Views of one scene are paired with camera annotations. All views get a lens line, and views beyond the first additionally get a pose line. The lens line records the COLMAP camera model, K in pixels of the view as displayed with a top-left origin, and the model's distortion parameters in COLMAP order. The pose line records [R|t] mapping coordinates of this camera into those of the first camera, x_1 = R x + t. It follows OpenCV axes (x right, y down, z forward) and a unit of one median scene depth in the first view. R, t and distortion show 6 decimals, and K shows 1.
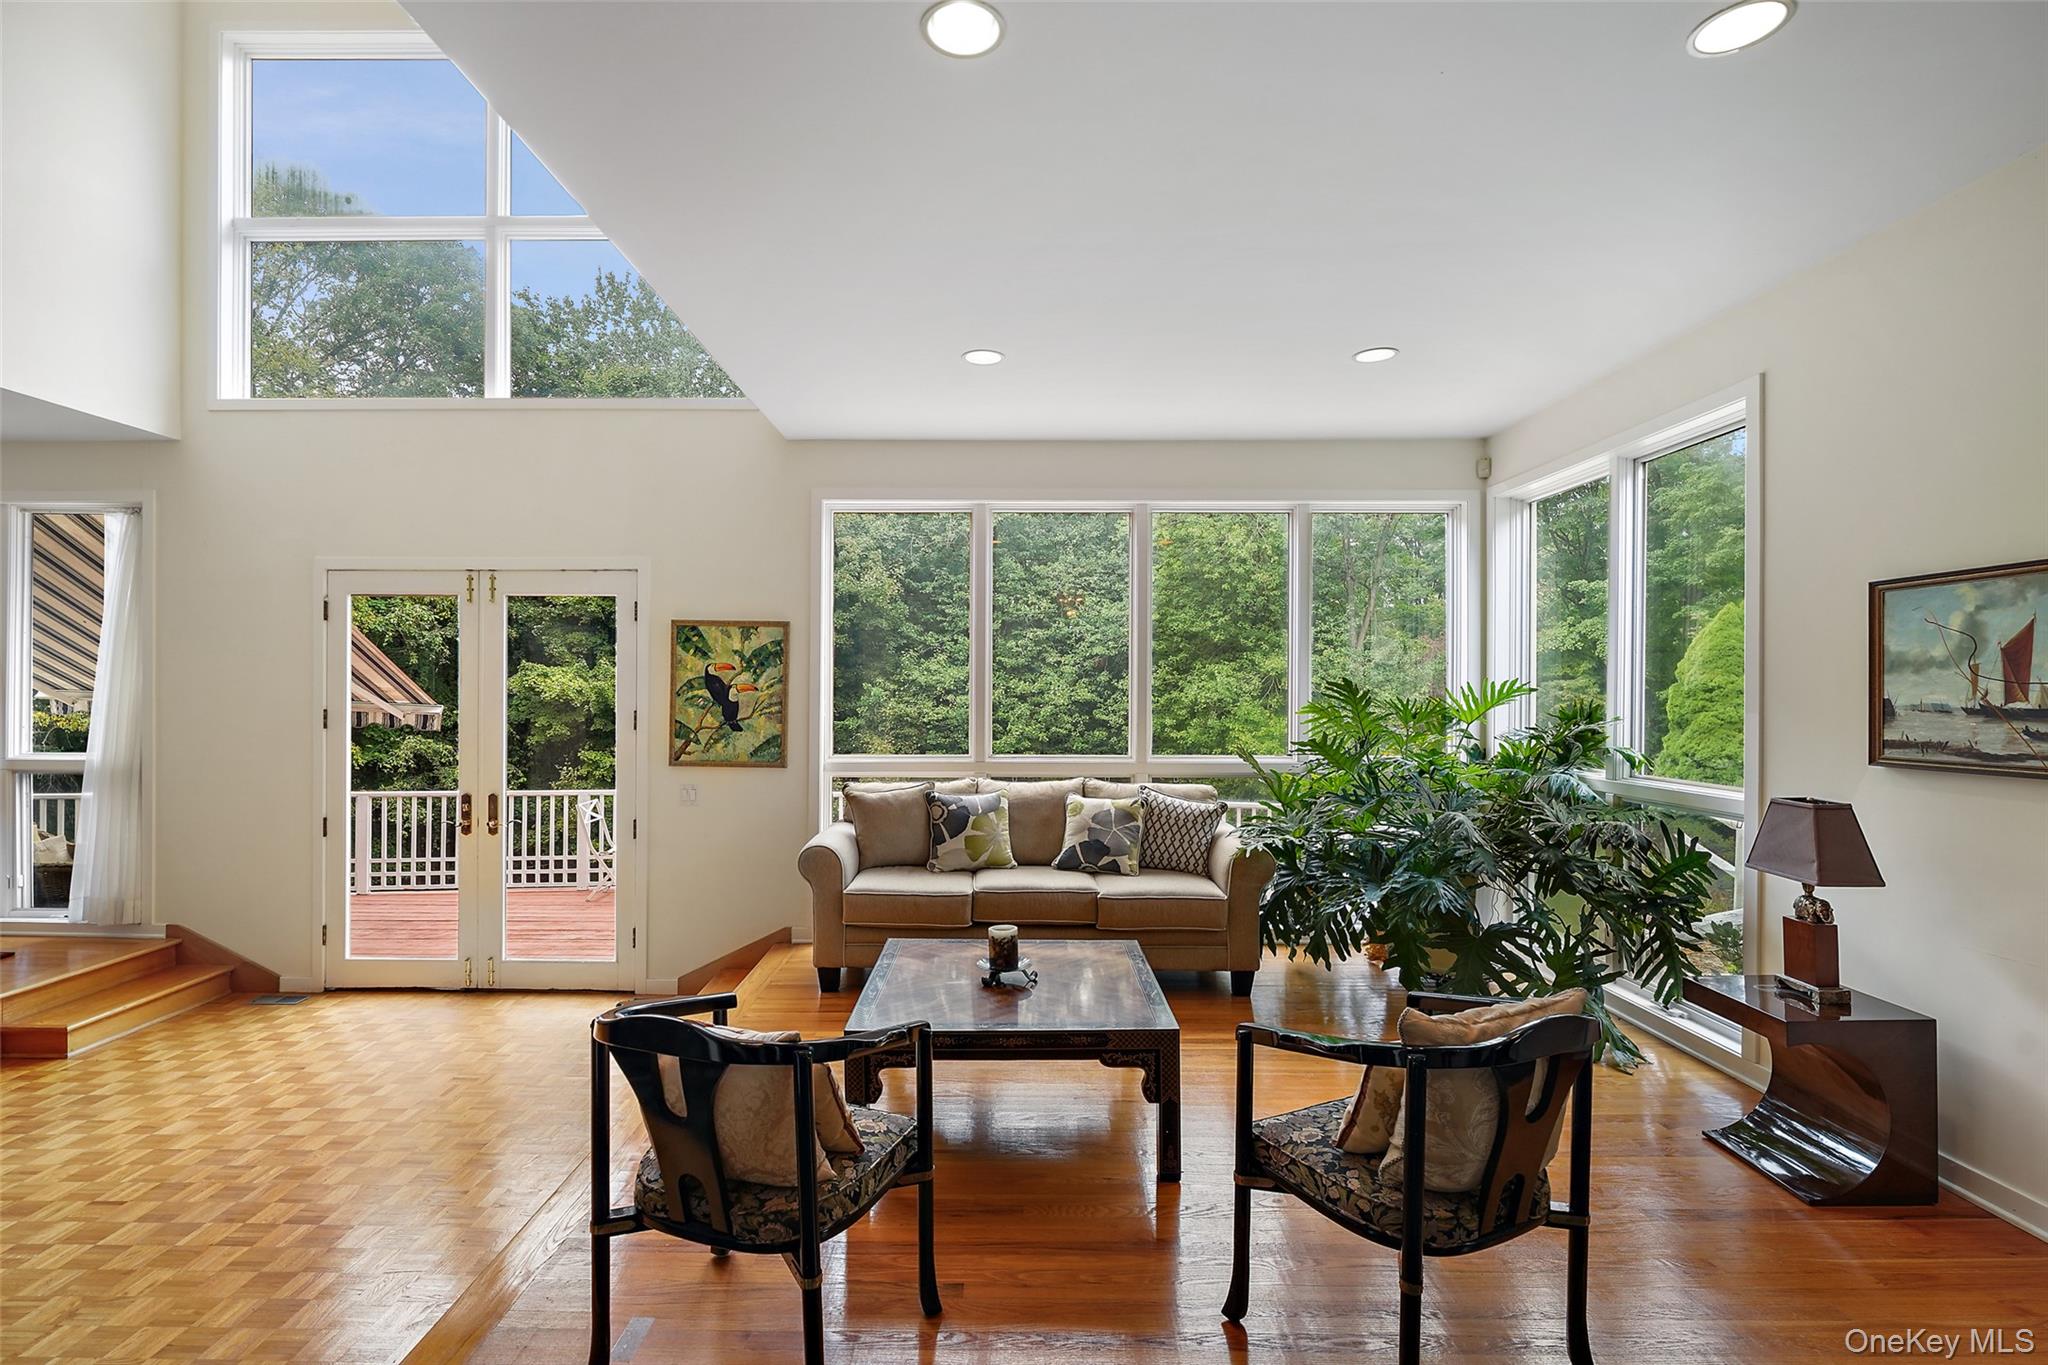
lens RADIAL K [[926.4, 0, 1007.9], [0, 926.4, 686.5], [0, 0, 1]] dist [-0.004678, 0.000061]
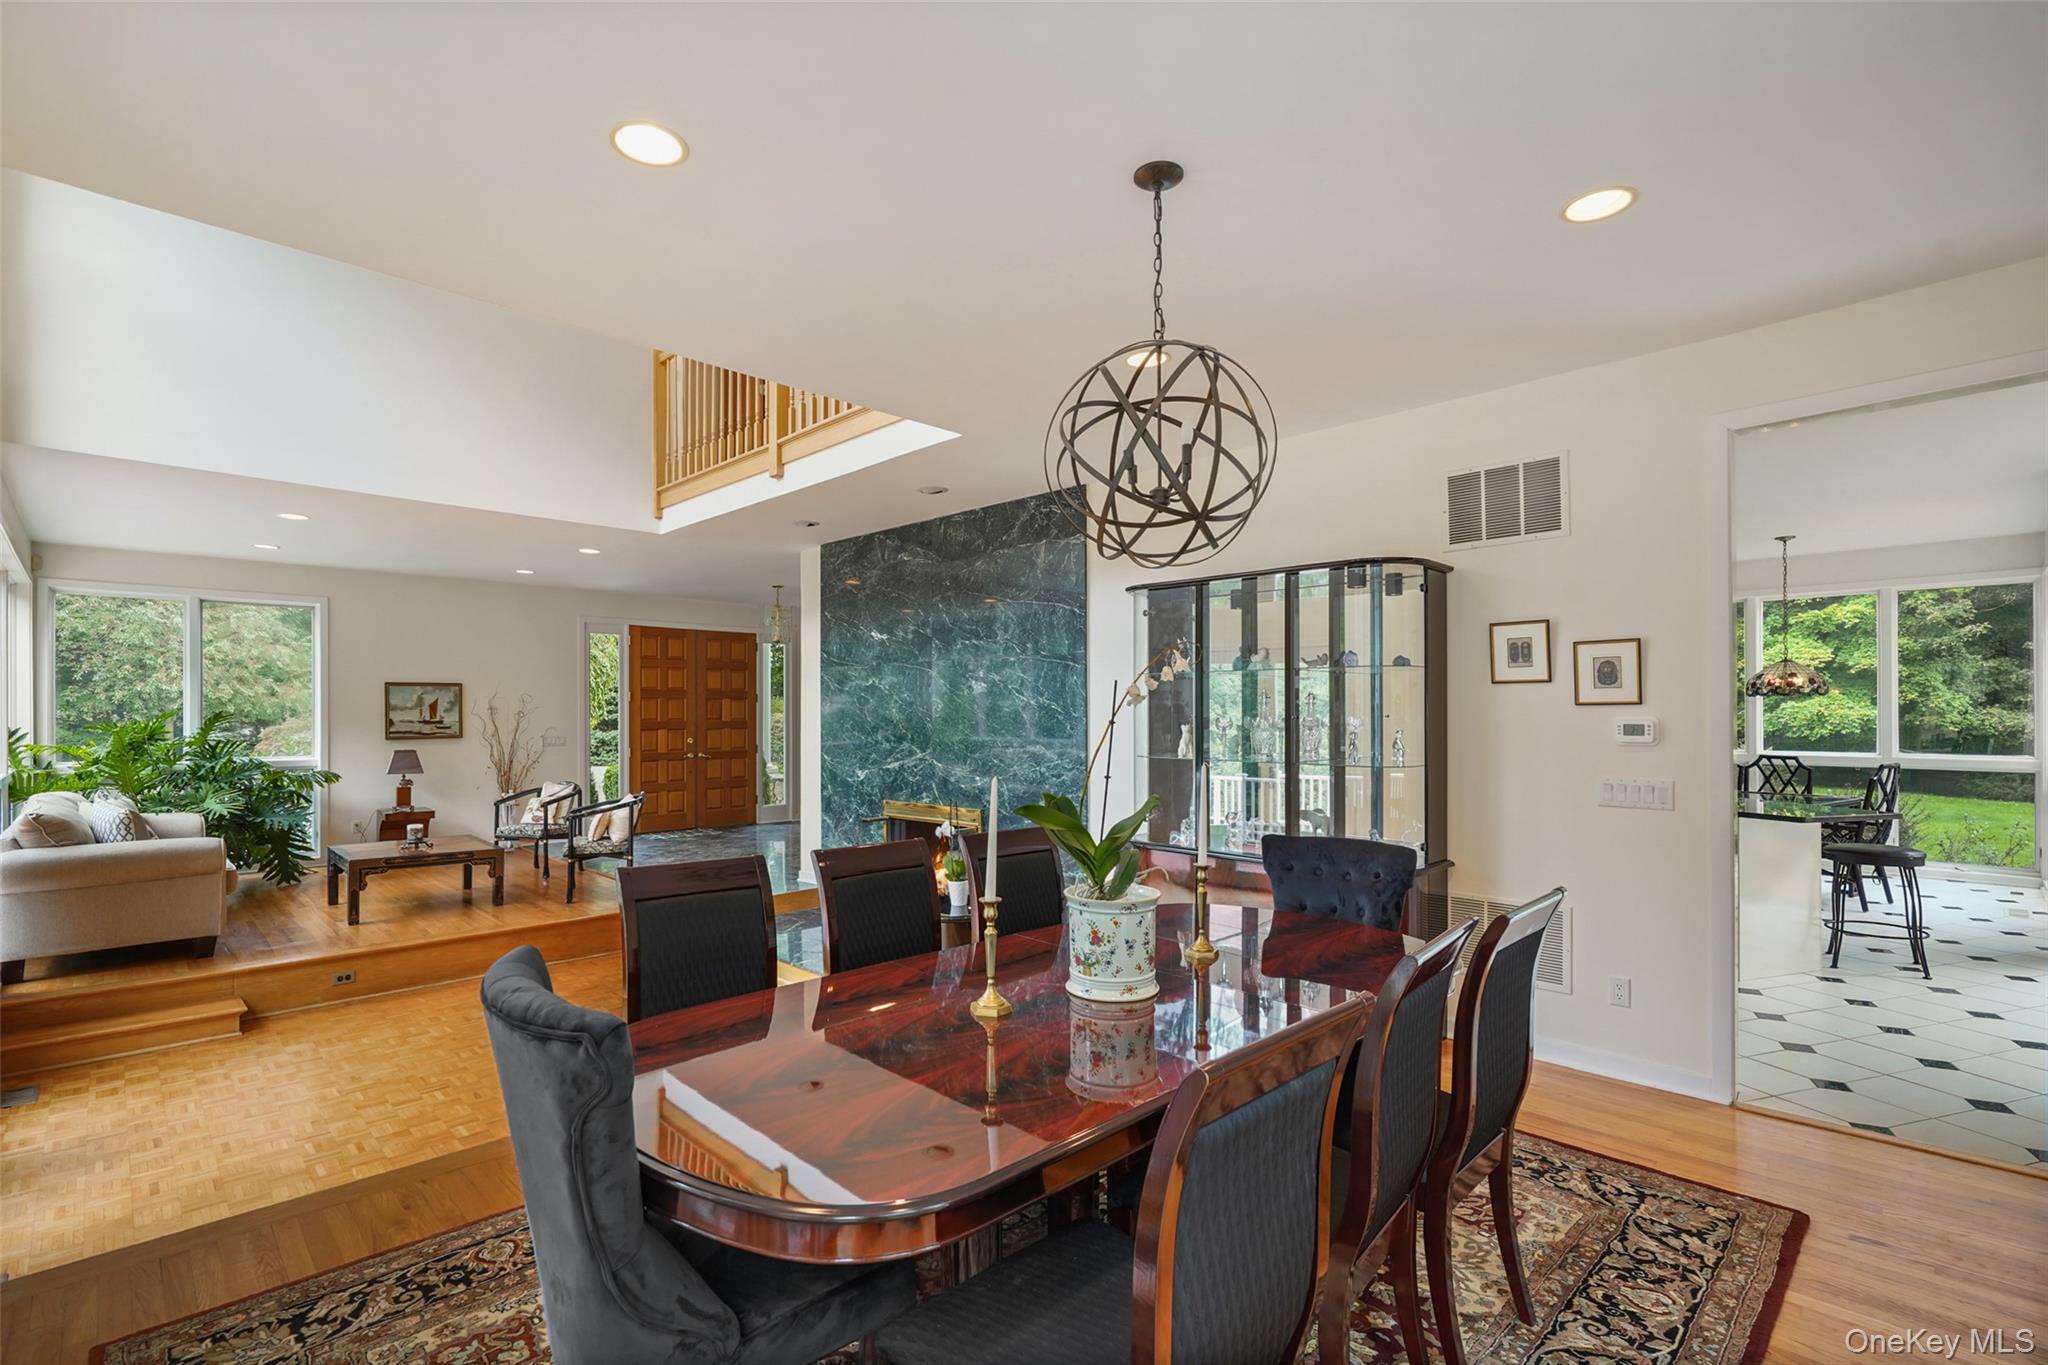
lens RADIAL K [[926.4, 0, 1009.0], [0, 926.4, 710.6], [0, 0, 1]] dist [-0.004678, 0.000061]
pose [[-0.694958, 0.002231, 0.719047, -2.864403], [-0.003275, 0.999975, -0.006268, -0.002161], [-0.719043, -0.006710, -0.694934, 1.674740]]
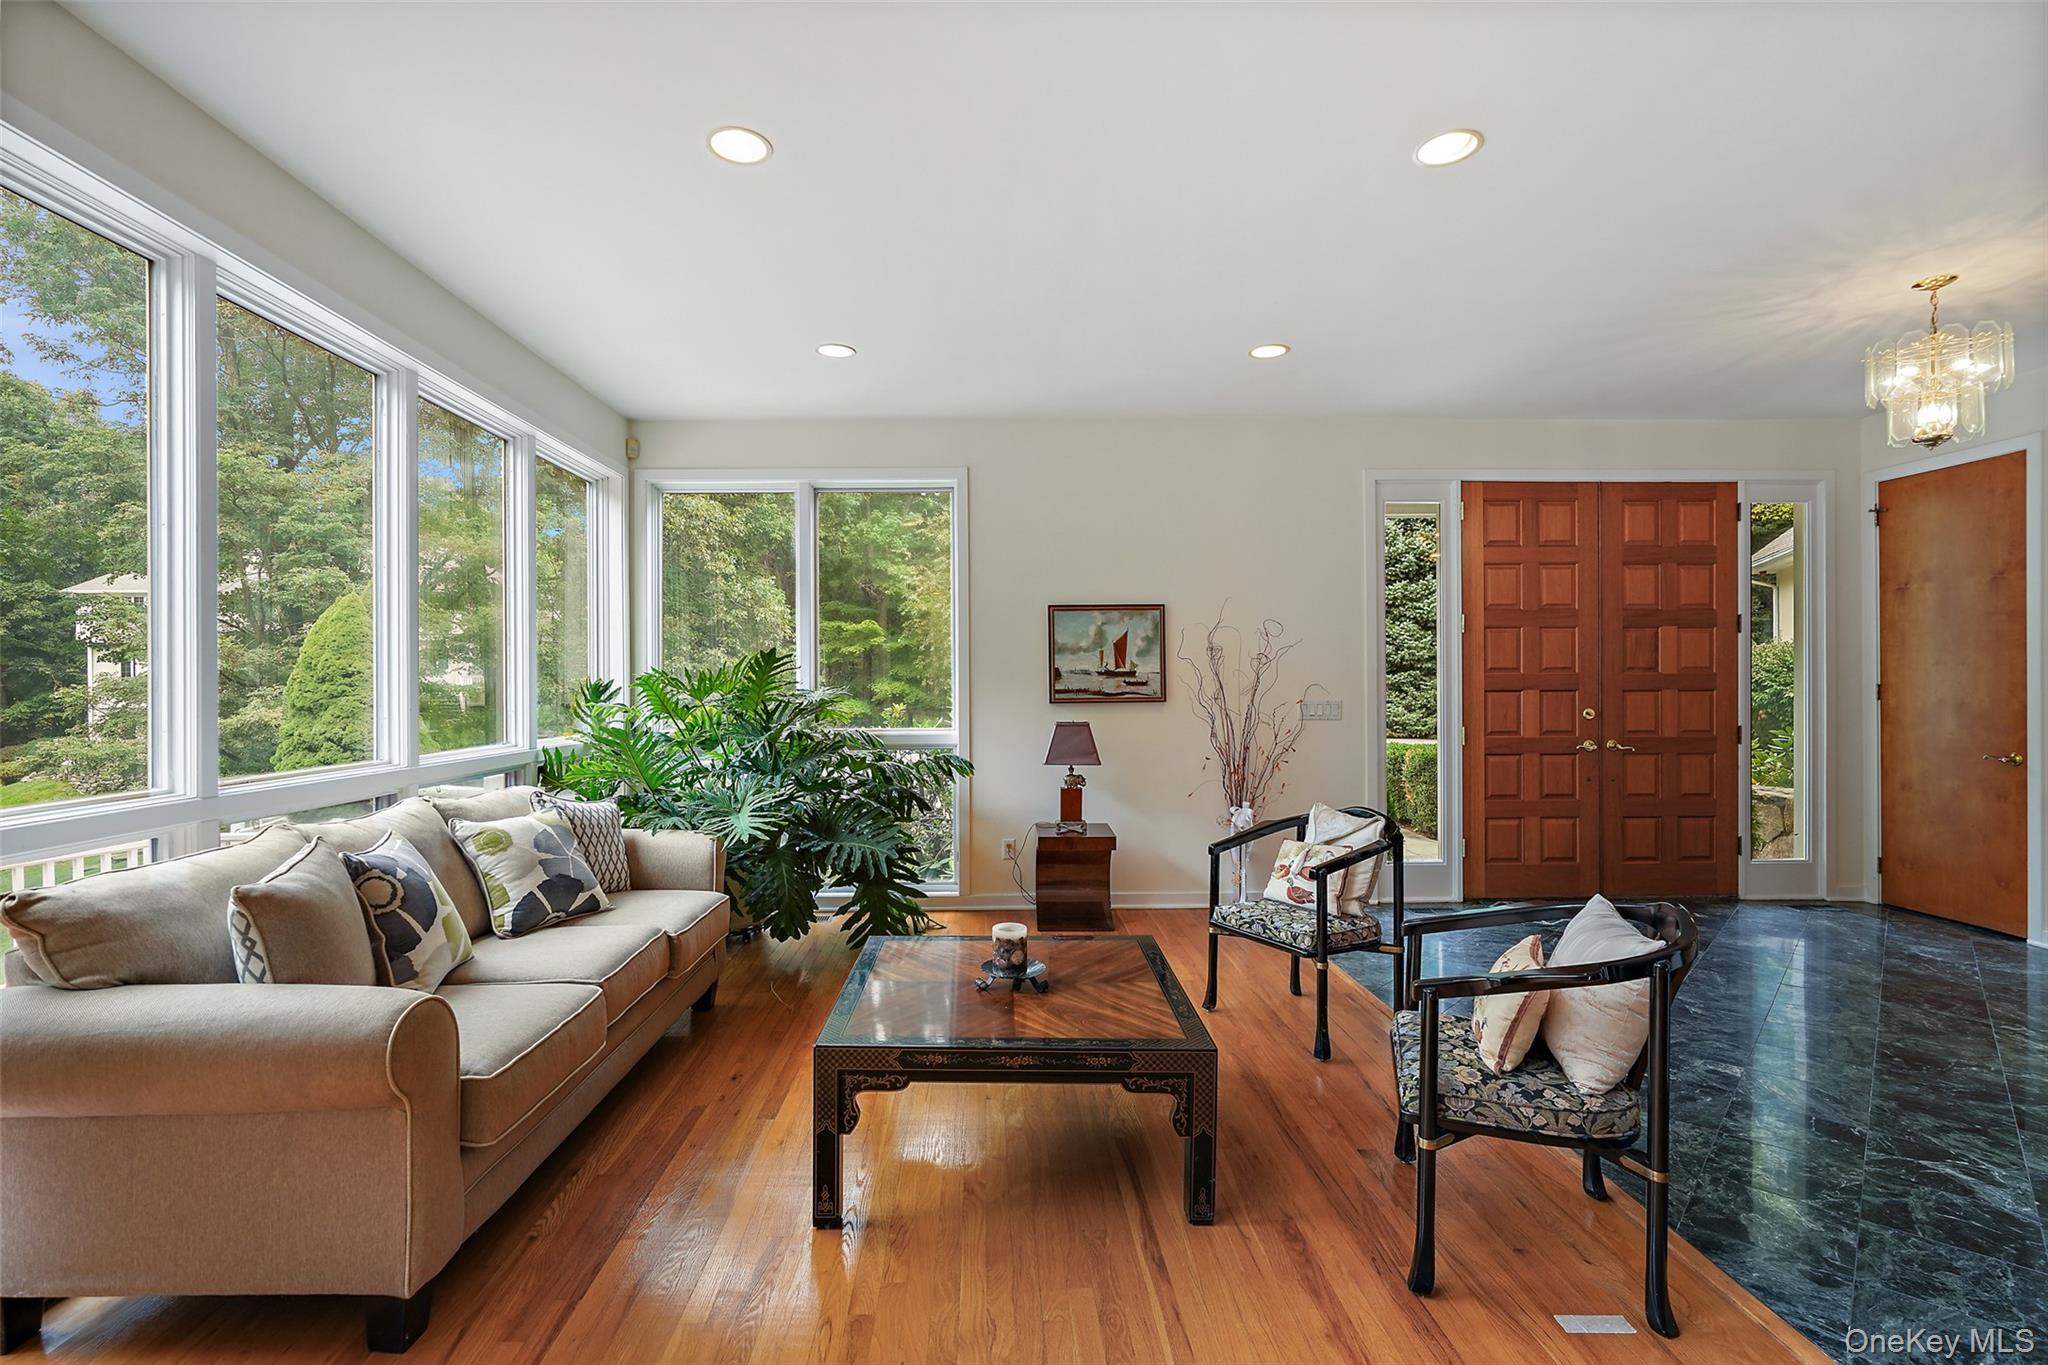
lens RADIAL K [[926.4, 0, 1002.6], [0, 926.4, 686.9], [0, 0, 1]] dist [-0.004678, 0.000061]
pose [[-0.008577, -0.005379, 0.999949, -0.932429], [-0.000915, 0.999985, 0.005372, 0.042161], [-0.999963, -0.000869, -0.008582, 1.112223]]
